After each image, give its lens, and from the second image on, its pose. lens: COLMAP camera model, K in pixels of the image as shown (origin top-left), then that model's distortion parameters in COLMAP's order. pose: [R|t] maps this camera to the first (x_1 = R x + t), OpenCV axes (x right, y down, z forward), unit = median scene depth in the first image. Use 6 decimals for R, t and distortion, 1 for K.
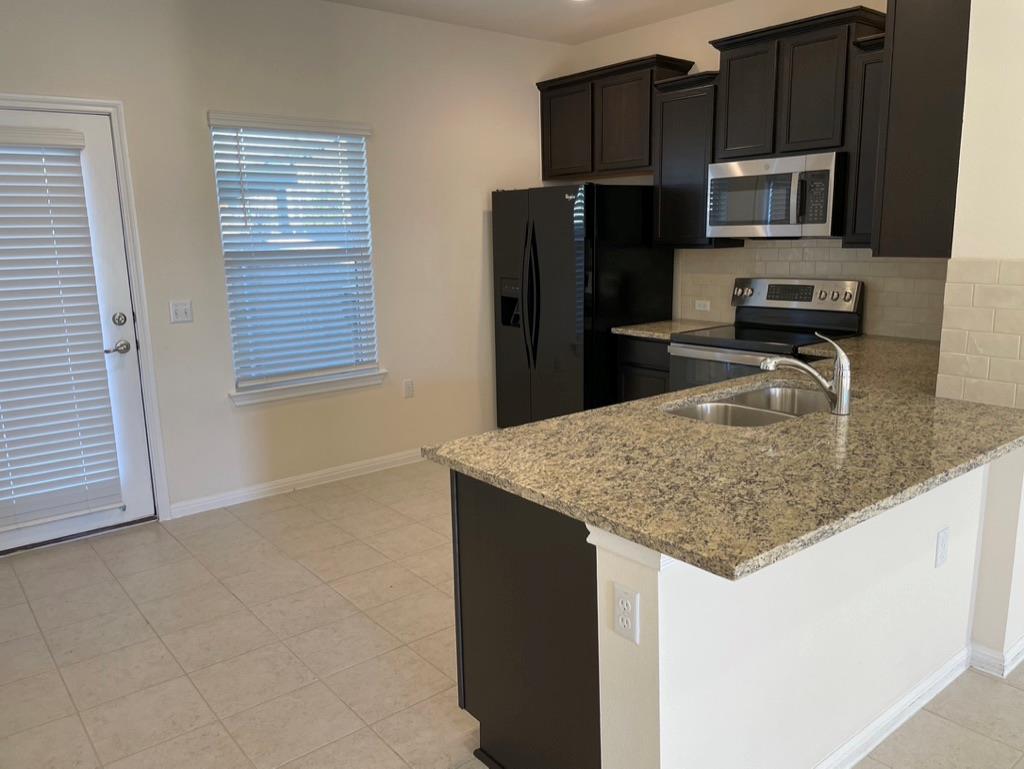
lens RADIAL K [[780.3, 0, 508.8], [0, 780.3, 384.1], [0, 0, 1]] dist [0.066187, -0.079523]
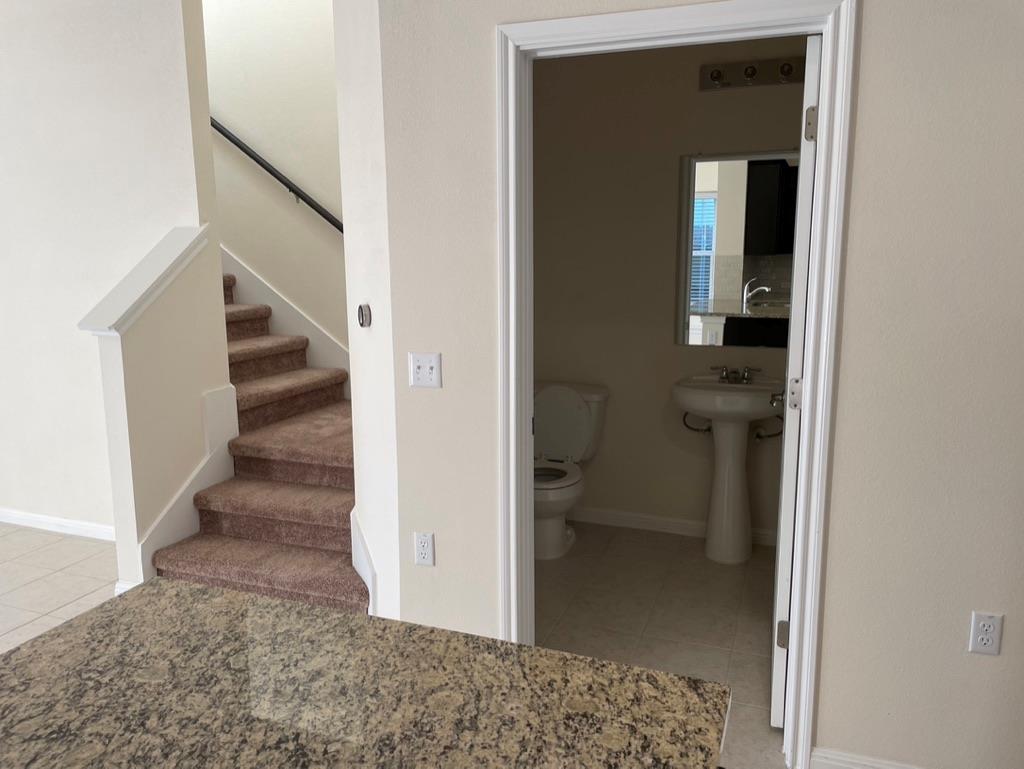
lens RADIAL K [[780.3, 0, 513.4], [0, 780.3, 382.4], [0, 0, 1]] dist [0.066187, -0.079523]
pose [[-0.860541, 0.122048, -0.494544, 0.282440], [-0.069293, 0.933799, 0.351025, -0.324462], [0.504647, 0.336339, -0.795115, 1.543090]]
